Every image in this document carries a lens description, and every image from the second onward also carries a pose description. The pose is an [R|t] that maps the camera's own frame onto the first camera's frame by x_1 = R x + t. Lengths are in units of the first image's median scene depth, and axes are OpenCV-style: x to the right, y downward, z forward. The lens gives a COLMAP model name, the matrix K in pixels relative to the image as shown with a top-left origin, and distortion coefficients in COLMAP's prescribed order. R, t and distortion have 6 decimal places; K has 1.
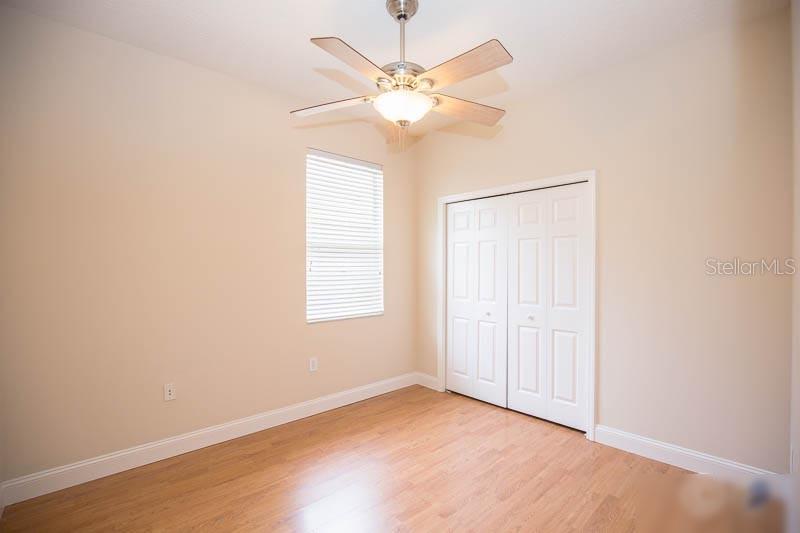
lens RADIAL K [[386.0, 0, 400.0], [0, 386.0, 266.5], [0, 0, 1]] dist [-0.001661, -0.000272]
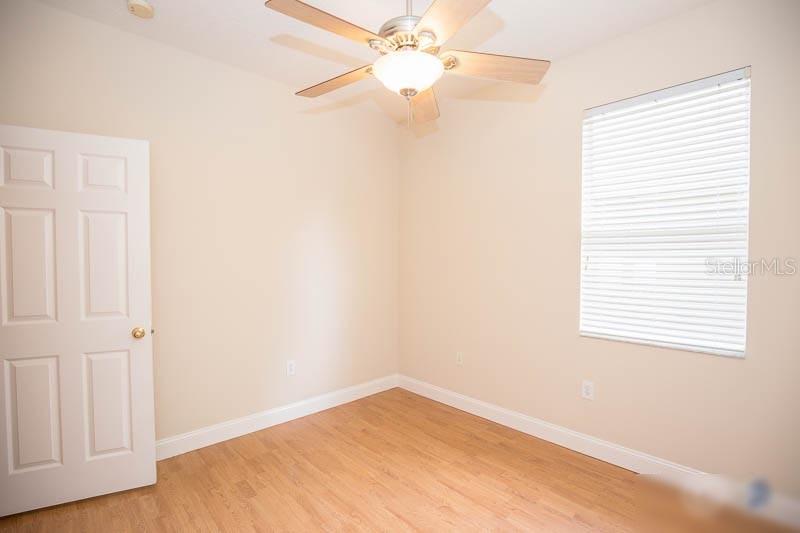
lens RADIAL K [[386.0, 0, 400.0], [0, 386.0, 266.5], [0, 0, 1]] dist [-0.001661, -0.000272]
pose [[-0.000113, 0.015135, -0.999885, 0.594890], [-0.007729, 0.999856, 0.015135, -0.002271], [0.999970, 0.007730, 0.000004, 0.684962]]
